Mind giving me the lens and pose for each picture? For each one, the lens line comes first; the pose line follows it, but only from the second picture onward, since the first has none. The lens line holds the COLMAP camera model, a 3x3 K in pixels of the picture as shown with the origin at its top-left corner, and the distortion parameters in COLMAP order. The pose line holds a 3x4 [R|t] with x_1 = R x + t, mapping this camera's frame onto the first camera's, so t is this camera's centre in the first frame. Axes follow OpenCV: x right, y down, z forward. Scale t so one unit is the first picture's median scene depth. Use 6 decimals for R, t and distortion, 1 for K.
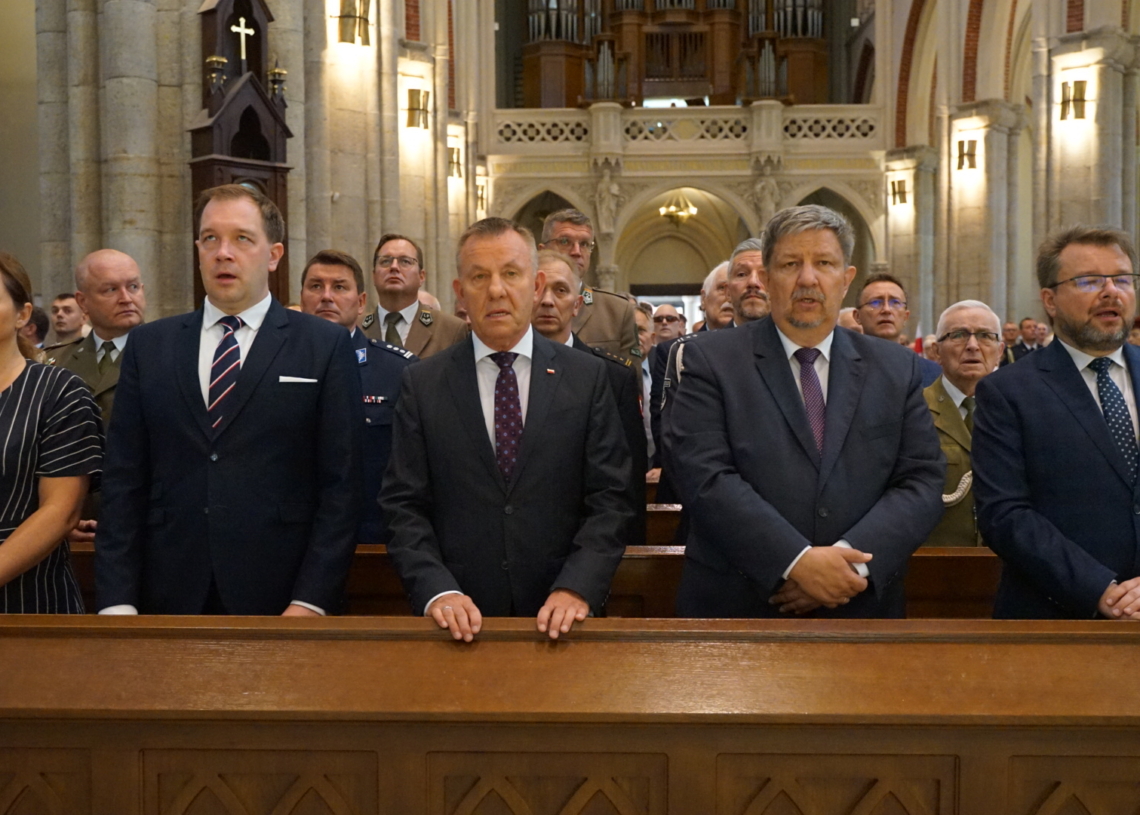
lens RADIAL K [[1152.4, 0, 573.6], [0, 1152.4, 407.1], [0, 0, 1]] dist [-0.017726, 0.000000]
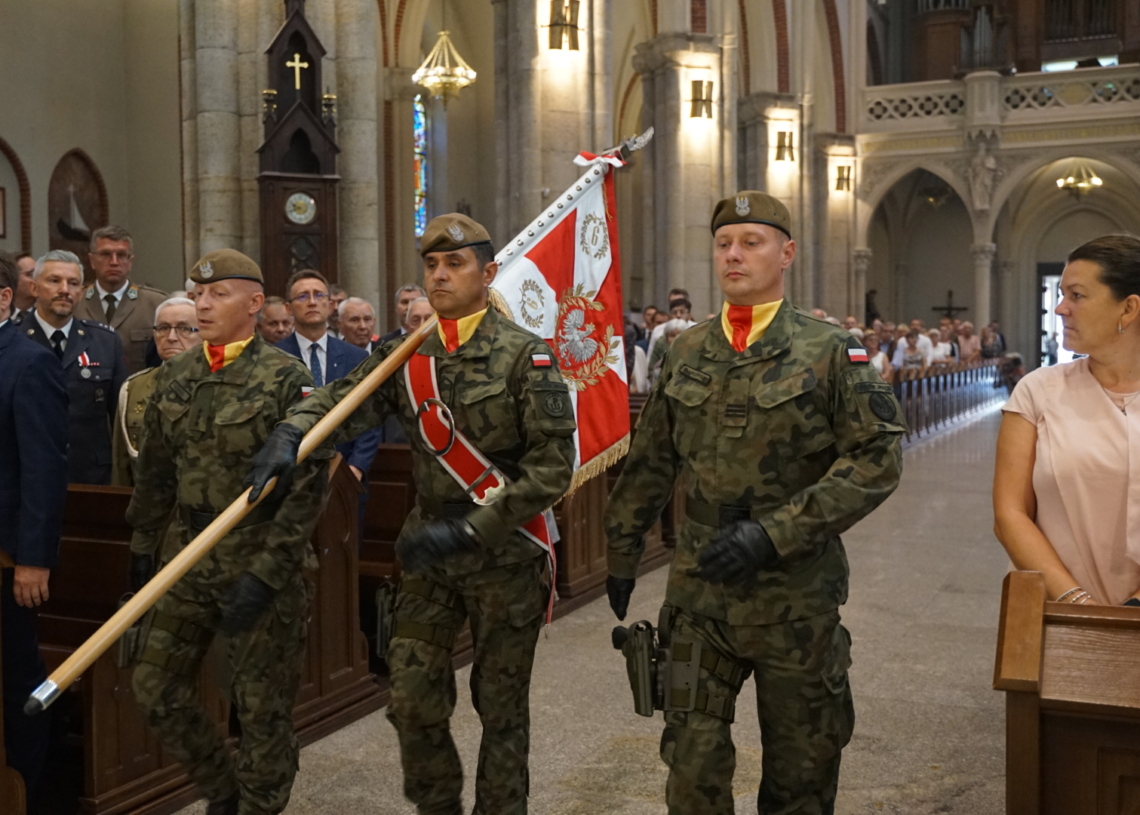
lens RADIAL K [[1142.1, 0, 567.2], [0, 1142.1, 403.8], [0, 0, 1]] dist [0.002141, 0.000000]
pose [[0.938720, 0.021543, -0.344008, 0.105950], [-0.017311, 0.999732, 0.015369, -0.000164], [0.344246, -0.008472, 0.938841, -0.004269]]
